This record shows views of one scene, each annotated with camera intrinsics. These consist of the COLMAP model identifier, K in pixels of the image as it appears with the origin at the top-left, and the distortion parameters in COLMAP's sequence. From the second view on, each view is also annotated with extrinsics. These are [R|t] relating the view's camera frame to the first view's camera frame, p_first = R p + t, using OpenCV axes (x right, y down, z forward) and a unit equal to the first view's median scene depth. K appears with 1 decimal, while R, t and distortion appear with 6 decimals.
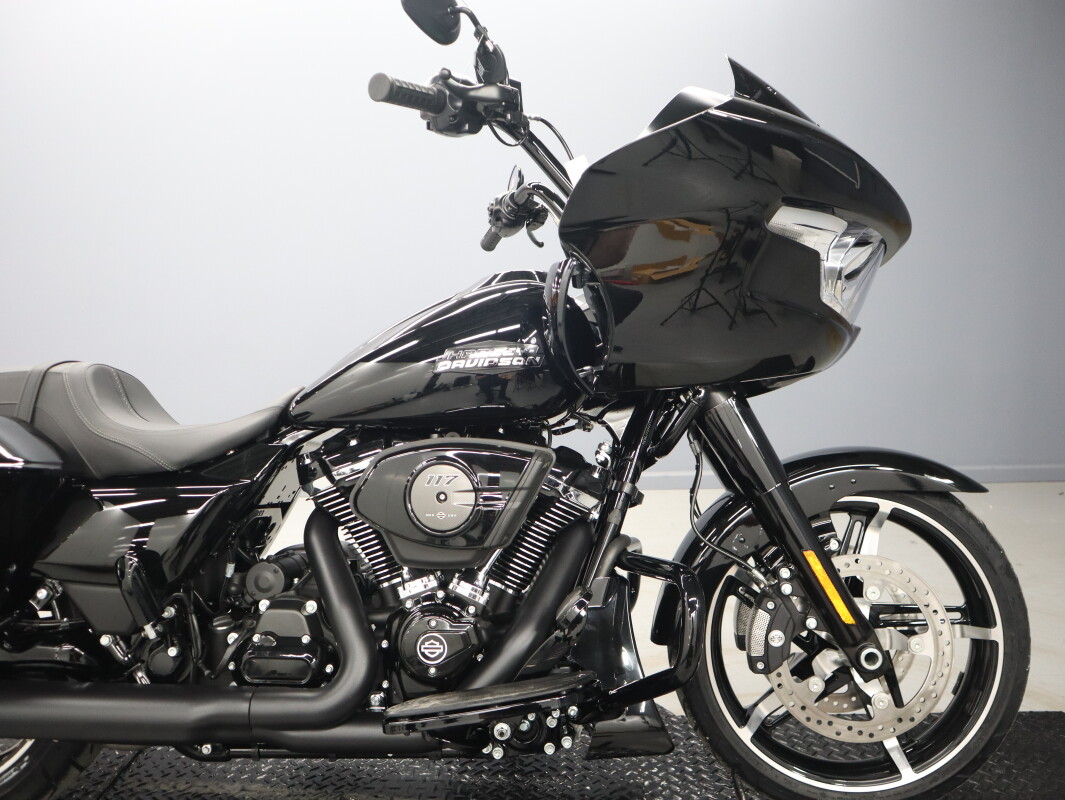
lens RADIAL K [[861.4, 0, 531.7], [0, 861.4, 395.3], [0, 0, 1]] dist [-0.081056, 0.007896]
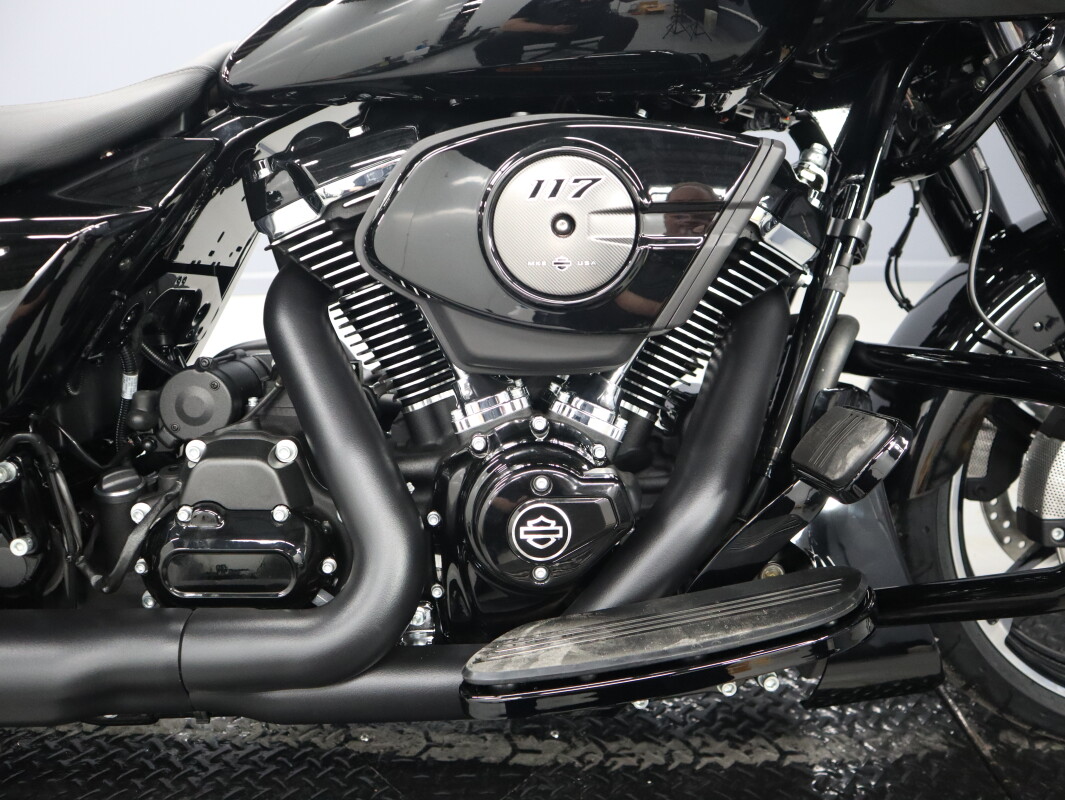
lens RADIAL K [[861.4, 0, 531.7], [0, 861.4, 395.3], [0, 0, 1]] dist [-0.081056, 0.007896]
pose [[0.997851, -0.011782, 0.064456, -0.141754], [-0.002546, 0.975984, 0.217828, 0.099015], [-0.065474, -0.217524, 0.973857, 0.484632]]
